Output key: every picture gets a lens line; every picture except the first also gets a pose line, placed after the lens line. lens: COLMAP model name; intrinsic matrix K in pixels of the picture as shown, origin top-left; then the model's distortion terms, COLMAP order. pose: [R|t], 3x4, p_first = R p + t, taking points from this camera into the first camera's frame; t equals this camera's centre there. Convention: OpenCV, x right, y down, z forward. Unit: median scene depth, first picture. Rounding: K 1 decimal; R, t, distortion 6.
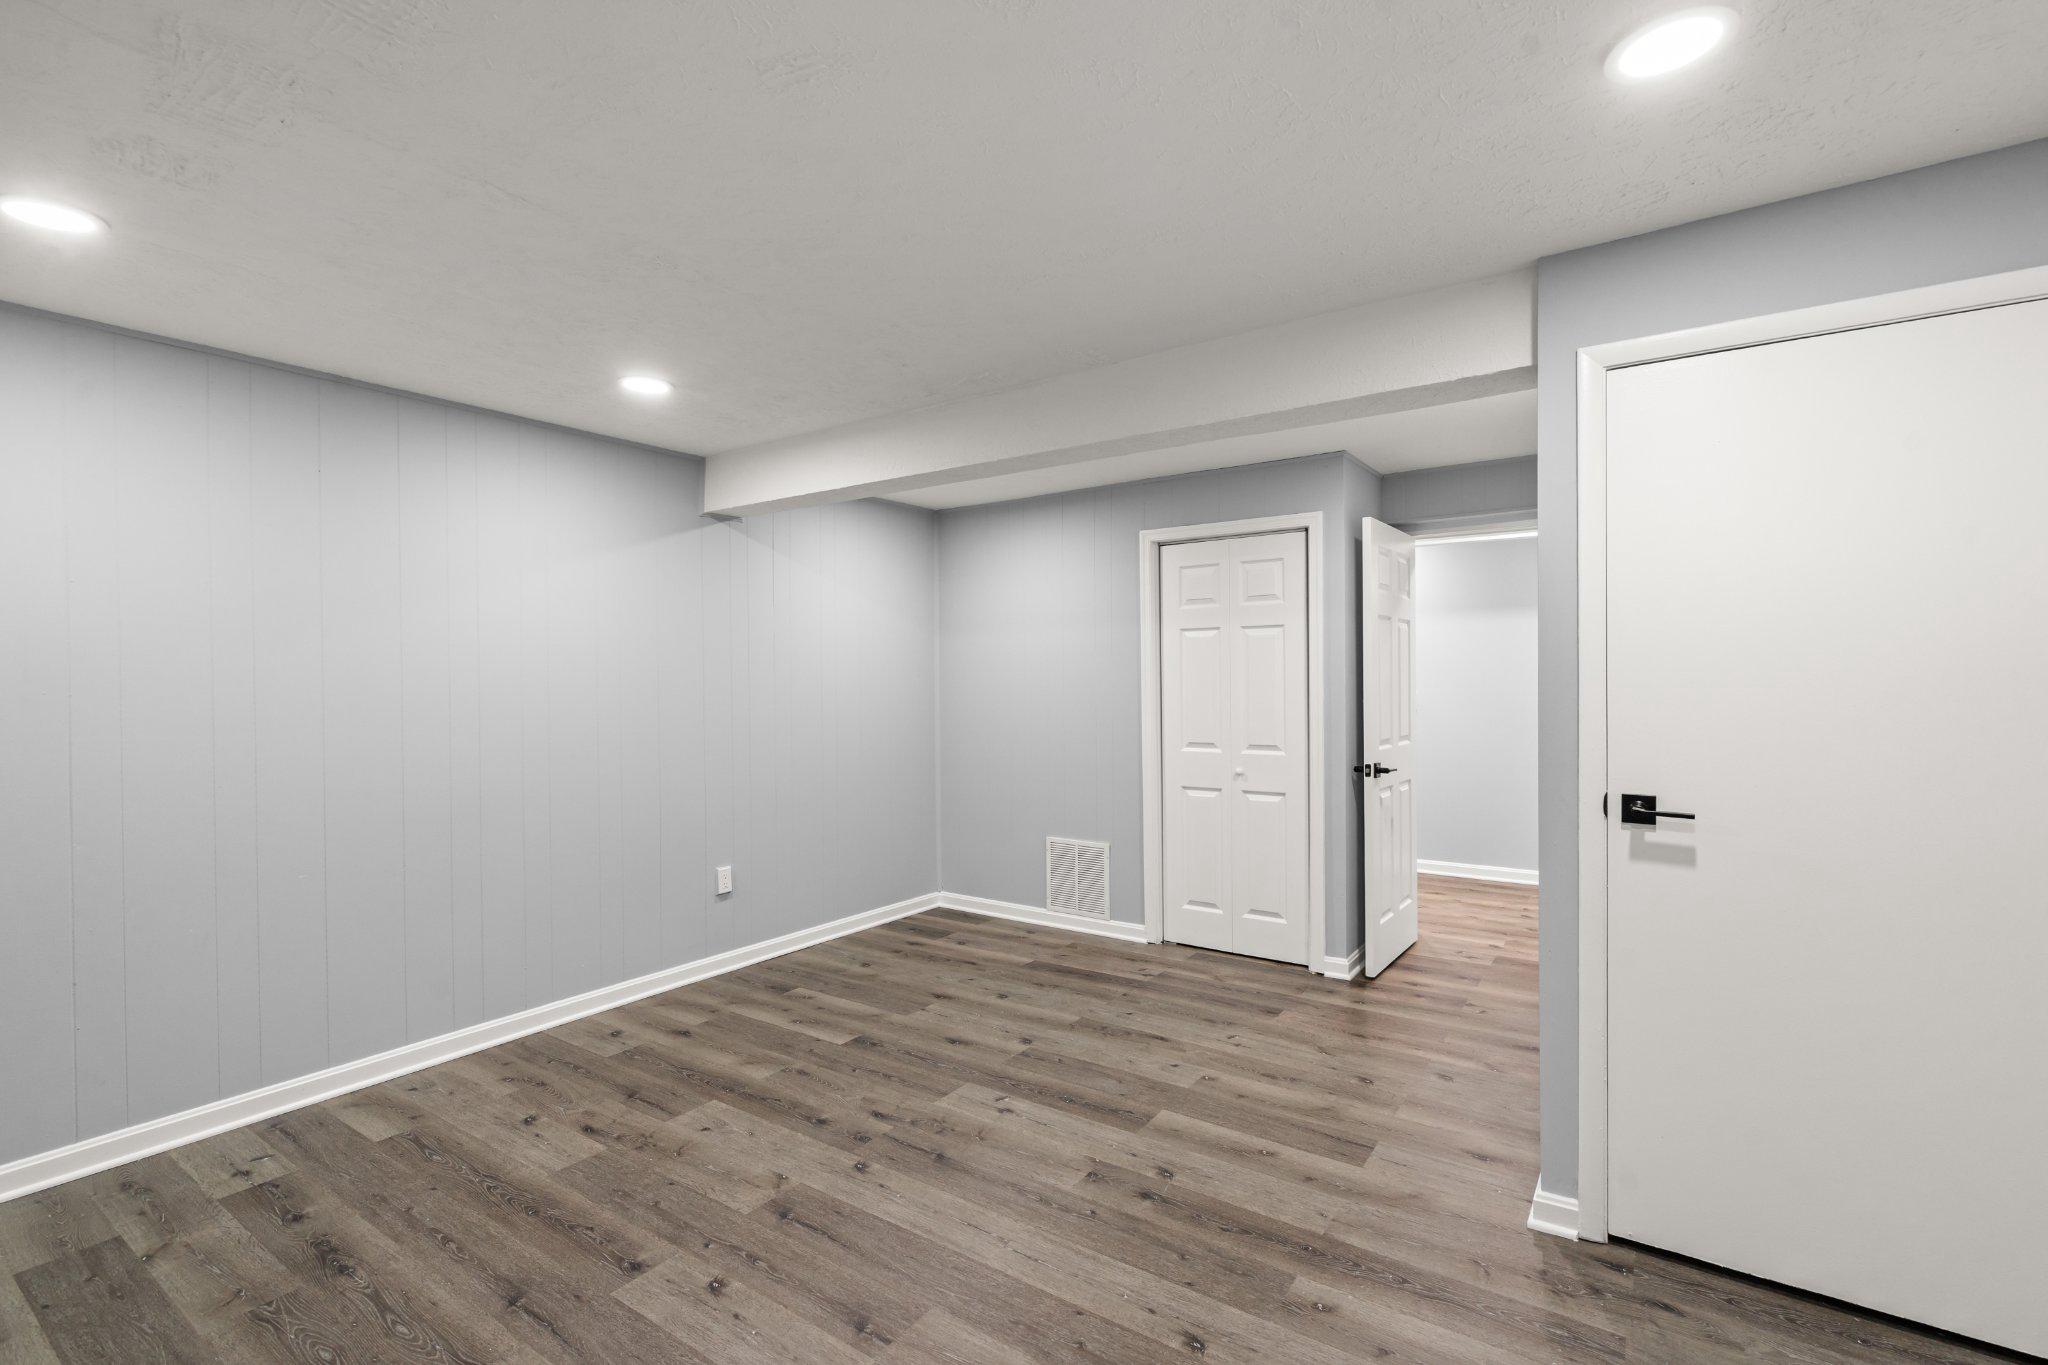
lens RADIAL K [[927.6, 0, 1029.4], [0, 927.6, 684.9], [0, 0, 1]] dist [-0.000419, 0.000896]
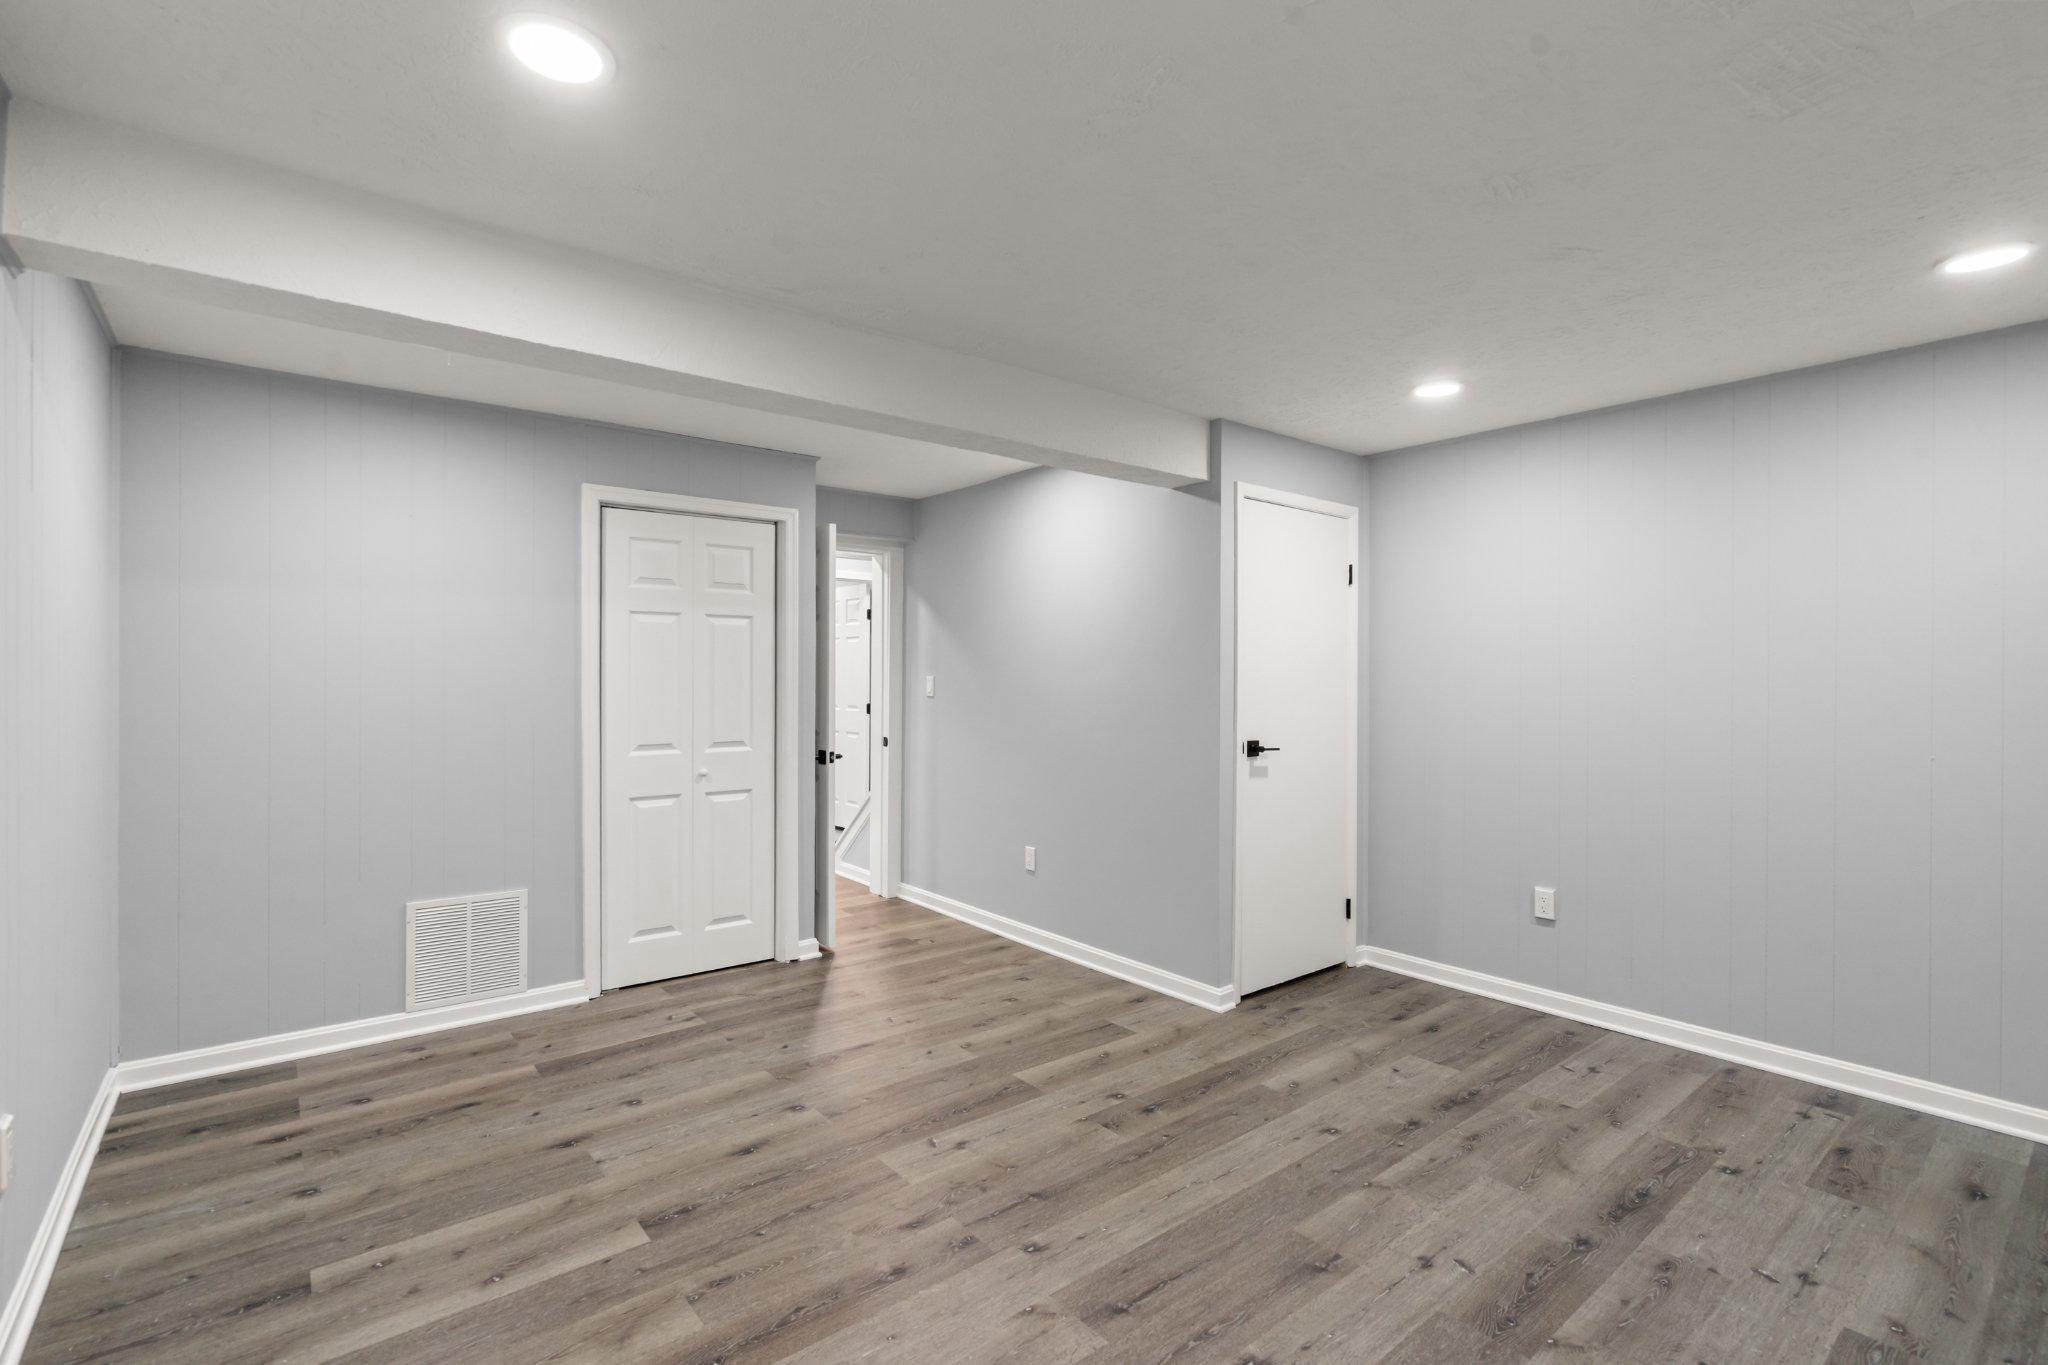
lens RADIAL K [[927.2, 0, 1022.0], [0, 927.2, 680.9], [0, 0, 1]] dist [-0.003917, 0.002511]
pose [[0.283693, 0.005159, 0.958901, -0.885899], [-0.002634, 0.999986, -0.004600, 0.010287], [-0.958911, -0.001221, 0.283703, 0.693314]]
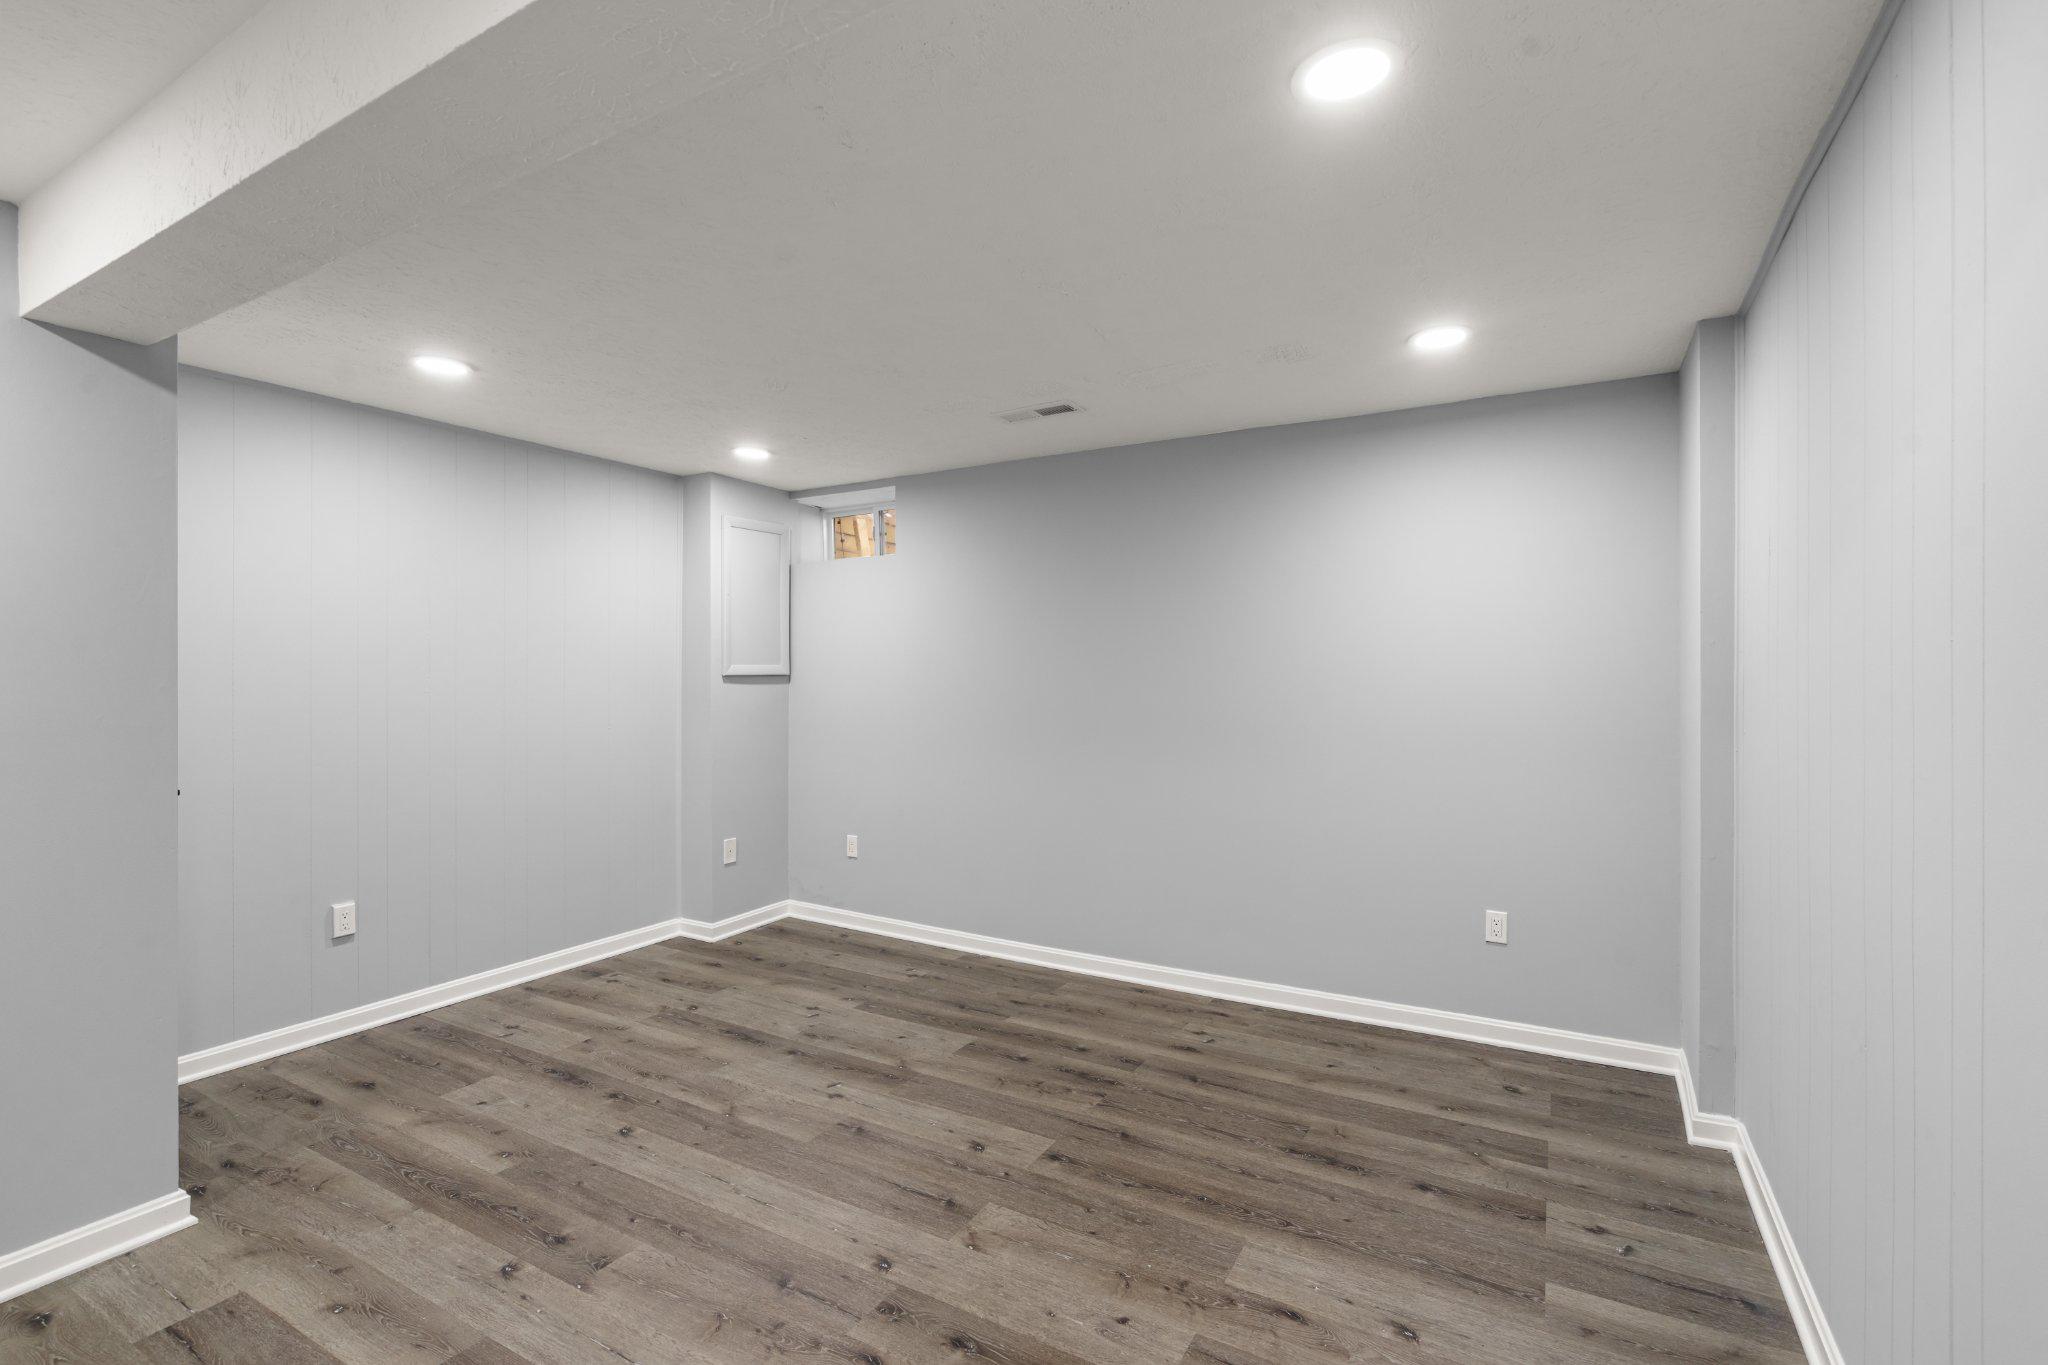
lens RADIAL K [[927.2, 0, 1022.0], [0, 927.2, 680.9], [0, 0, 1]] dist [-0.003917, 0.002511]
pose [[-0.997013, 0.007294, -0.076882, -0.219636], [0.006583, 0.999933, 0.009497, -0.002583], [0.076946, 0.008963, -0.996995, 1.633283]]
